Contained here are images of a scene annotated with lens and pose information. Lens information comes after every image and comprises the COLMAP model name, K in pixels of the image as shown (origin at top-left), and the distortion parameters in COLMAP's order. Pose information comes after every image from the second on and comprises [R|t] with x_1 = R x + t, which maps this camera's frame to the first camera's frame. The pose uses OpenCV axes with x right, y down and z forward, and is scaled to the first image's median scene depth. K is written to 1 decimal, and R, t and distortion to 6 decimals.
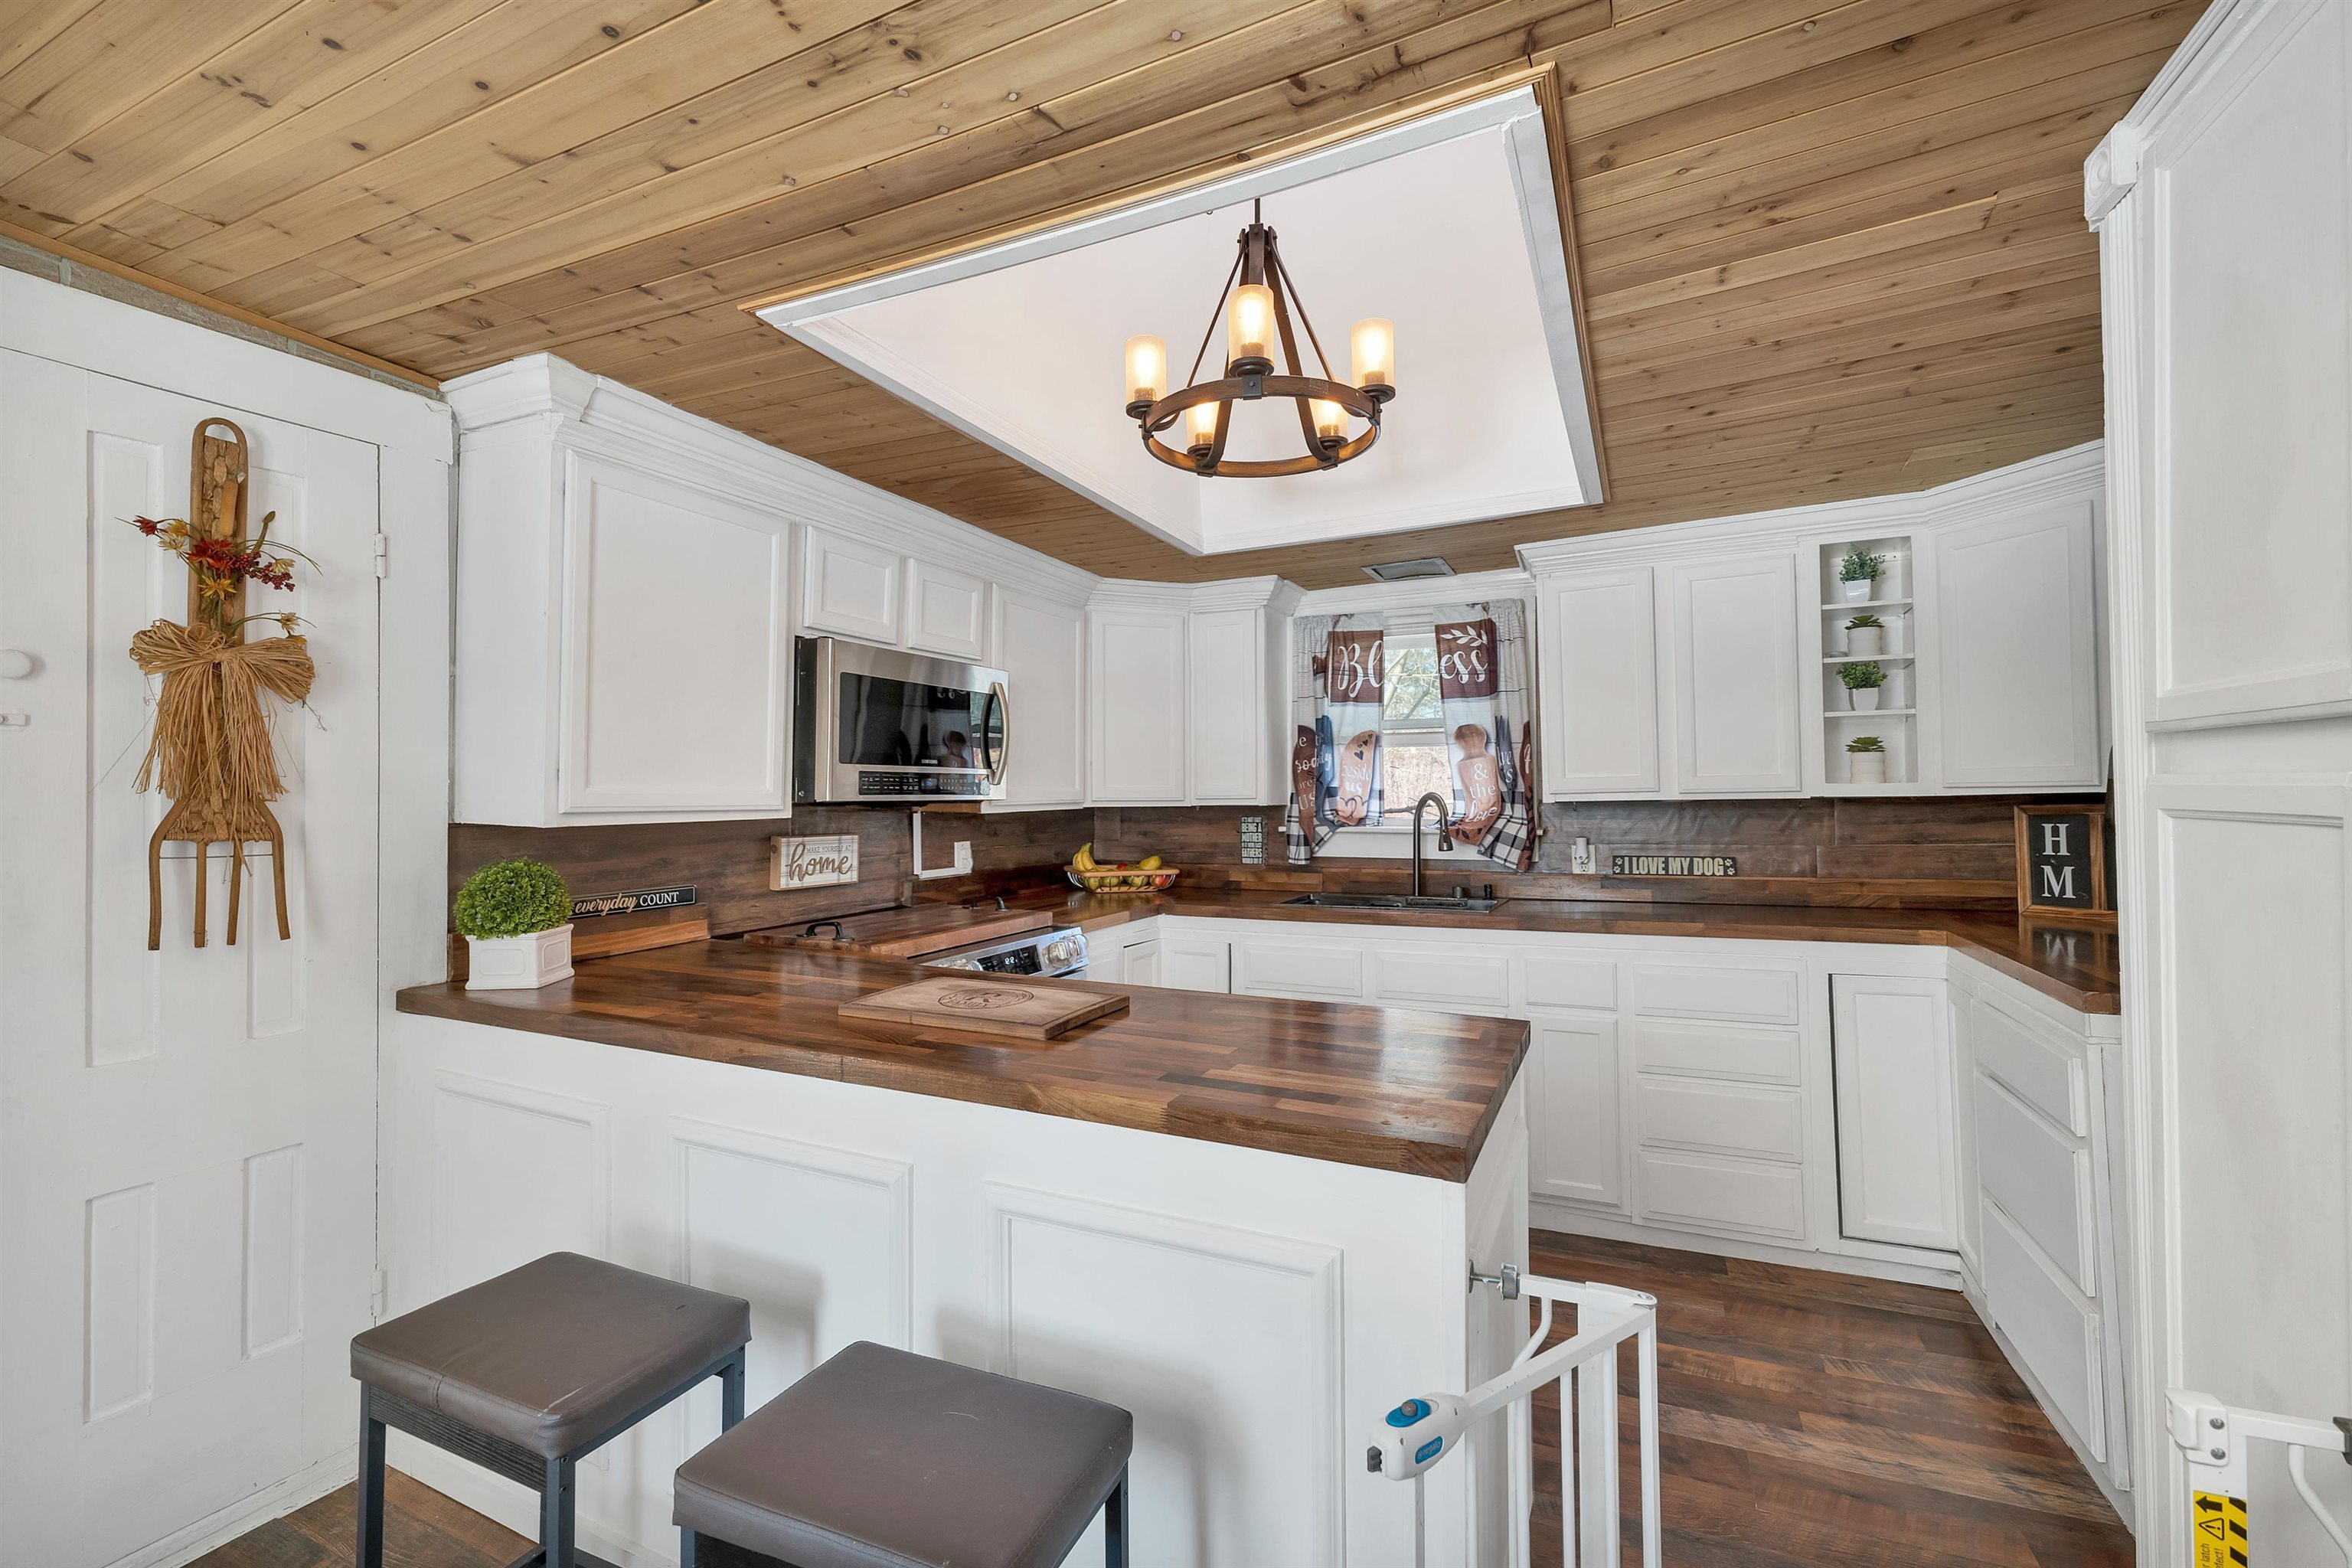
lens RADIAL K [[1000.5, 0, 1187.9], [0, 1000.5, 774.7], [0, 0, 1]] dist [0.004201, -0.000539]
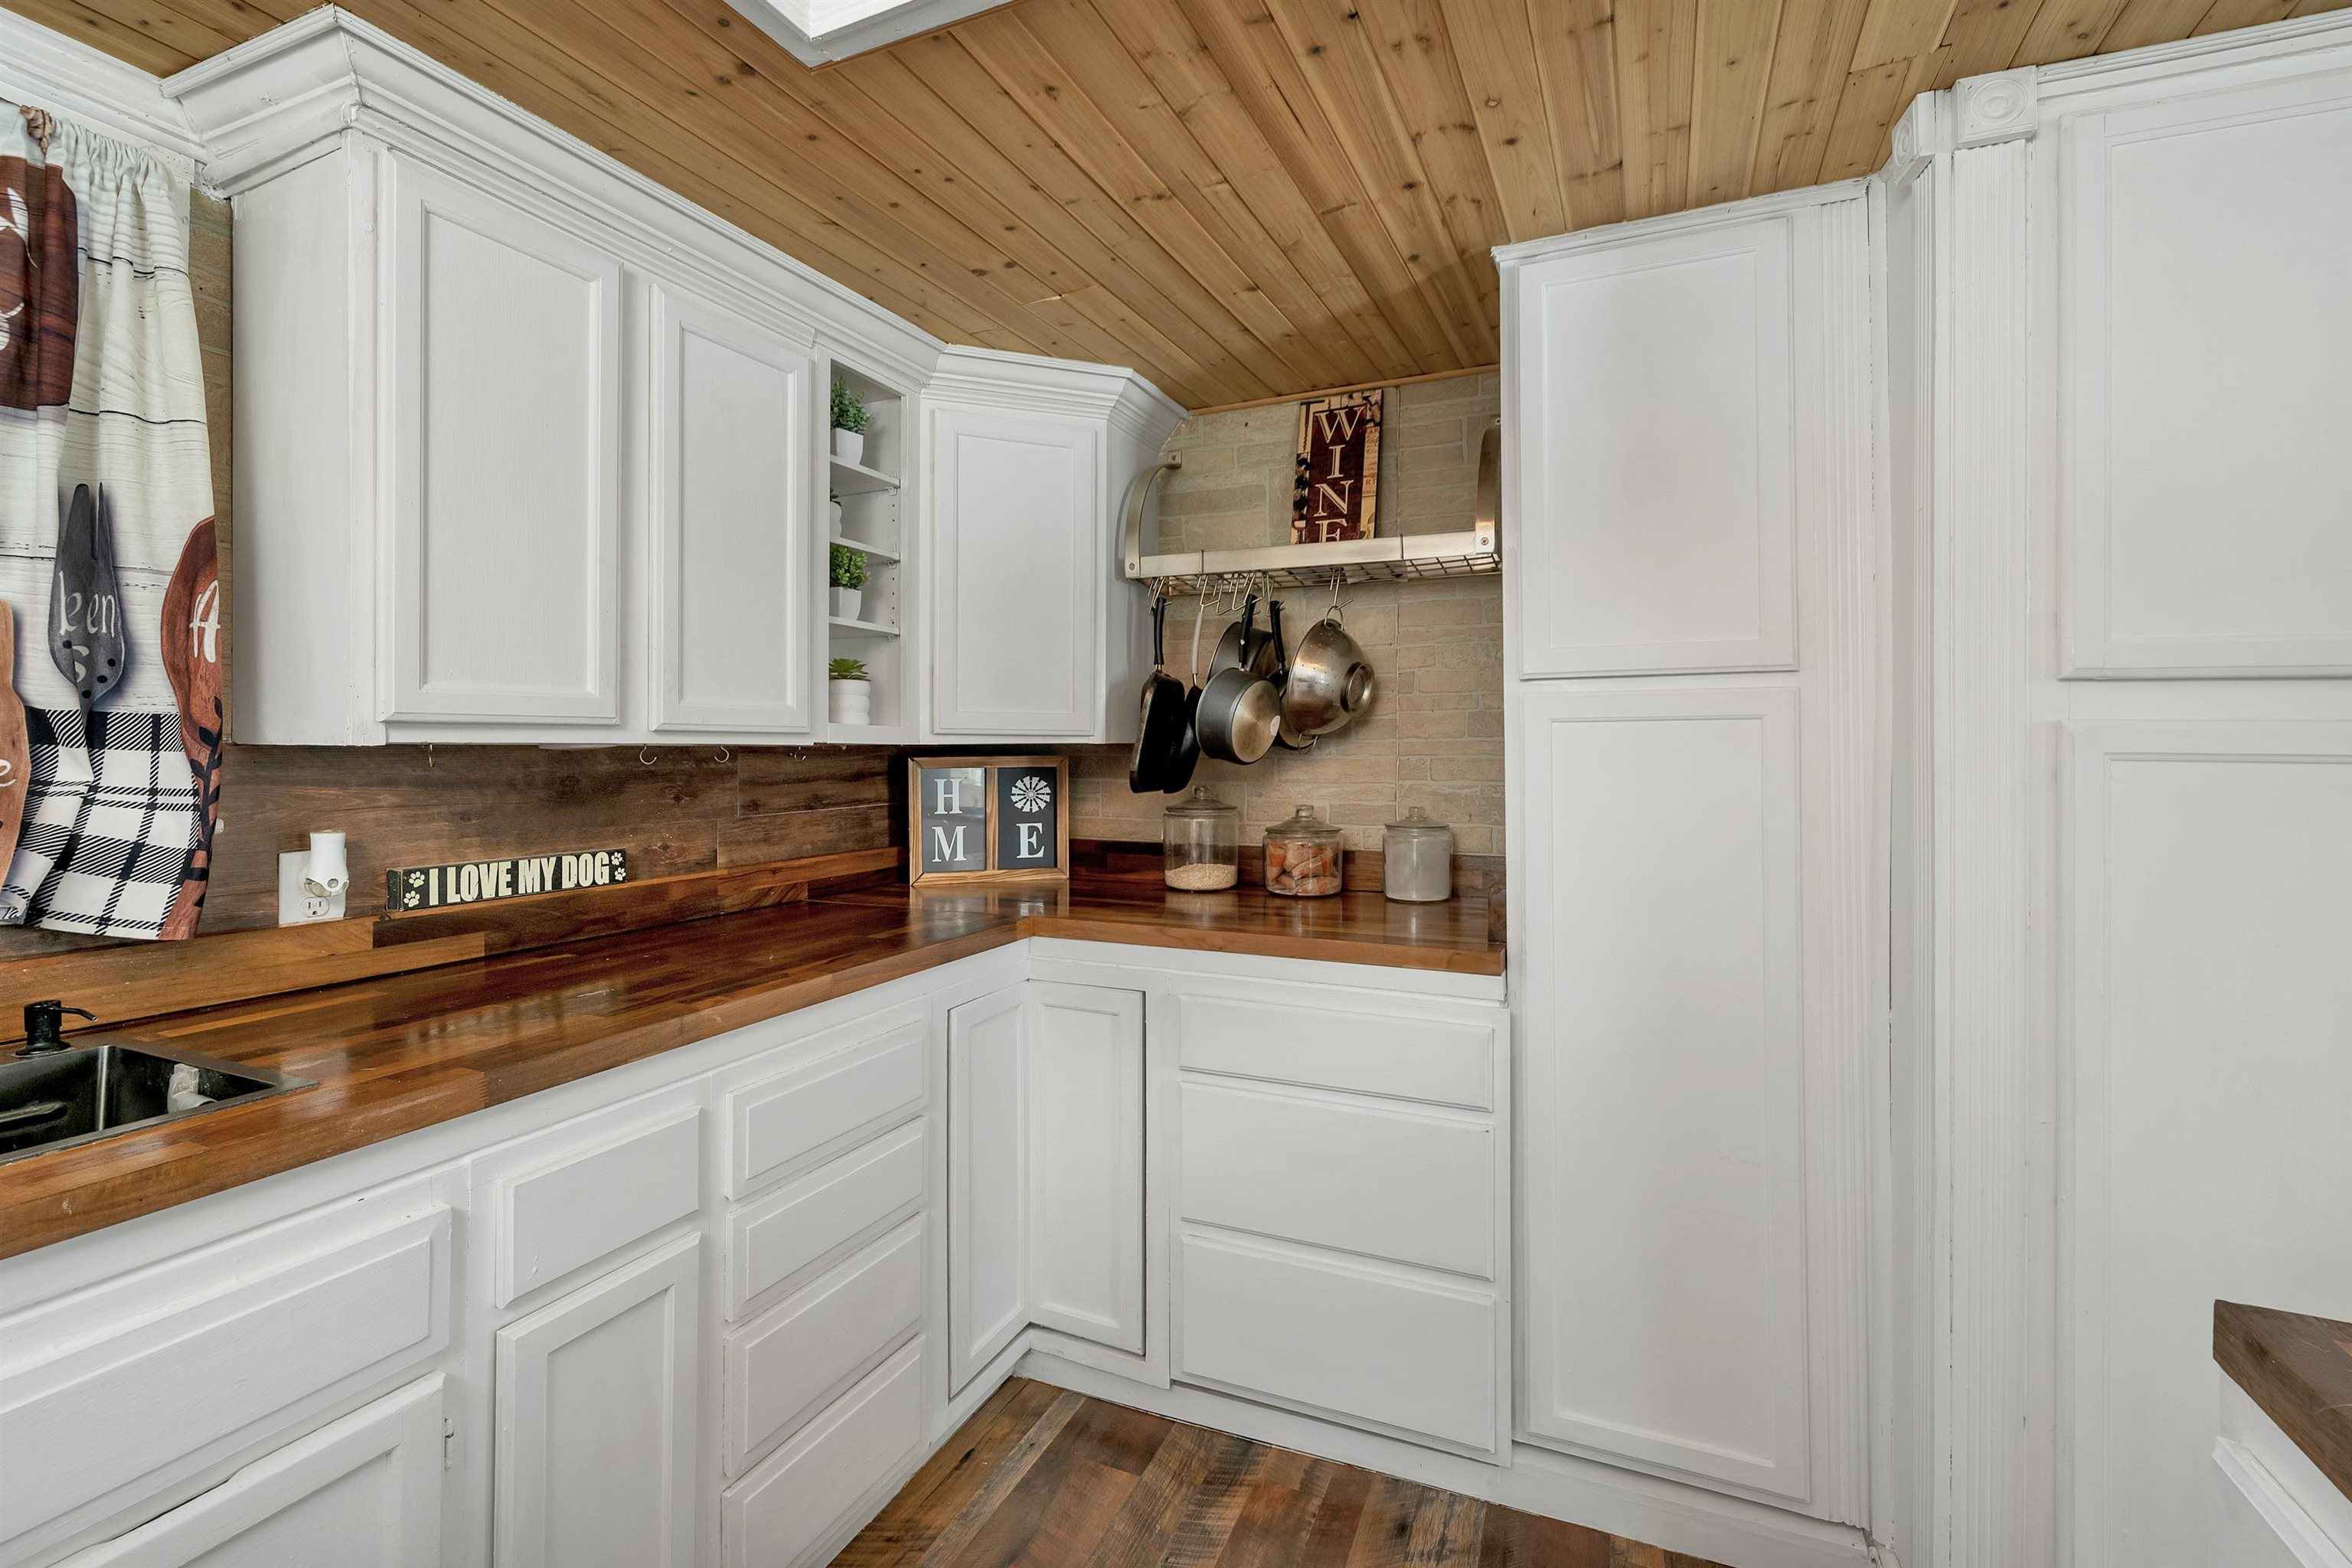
lens RADIAL K [[1000.5, 0, 1207.9], [0, 1000.5, 745.7], [0, 0, 1]] dist [0.004201, -0.000539]
pose [[-0.005976, 0.016741, 0.999842, -0.024902], [-0.032698, 0.999322, -0.016927, 0.027100], [-0.999447, -0.032794, -0.005424, 0.781220]]
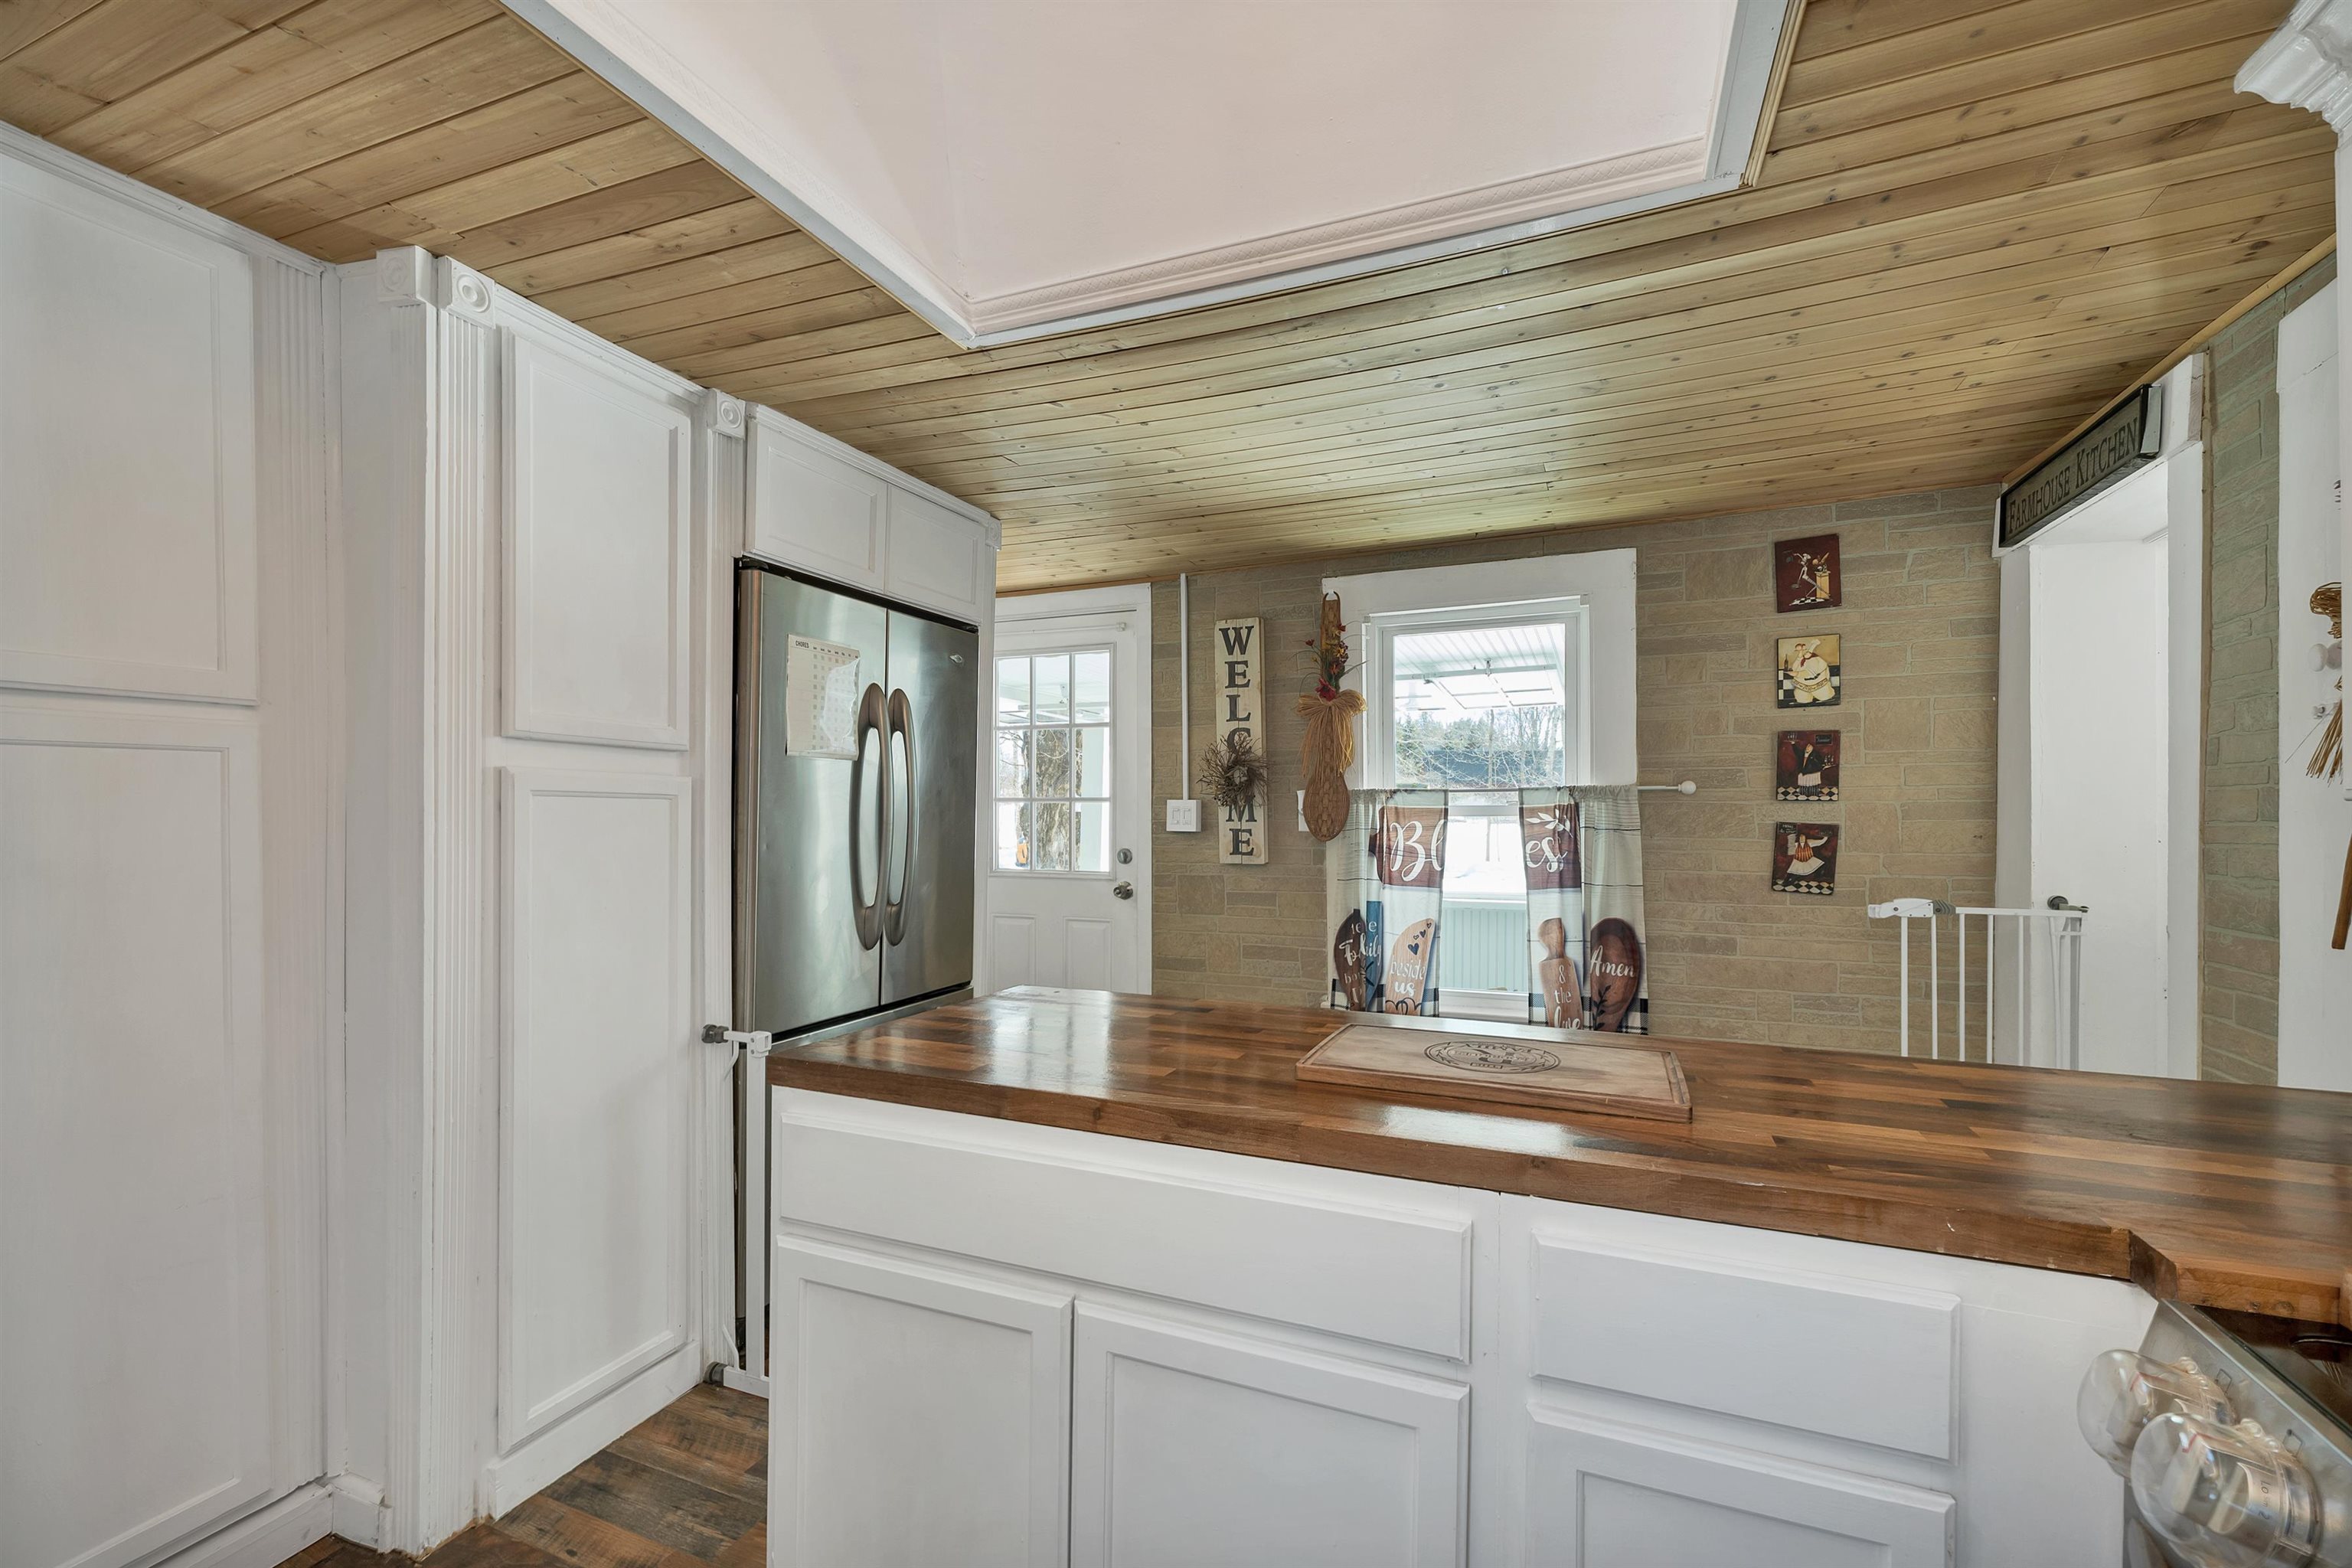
lens RADIAL K [[1000.5, 0, 1136.6], [0, 1000.5, 829.6], [0, 0, 1]] dist [0.004201, -0.000539]
pose [[-0.999775, -0.000894, -0.021195, 0.043362], [-0.000867, 0.999999, -0.001317, 0.036746], [0.021197, -0.001298, -0.999774, 1.056879]]
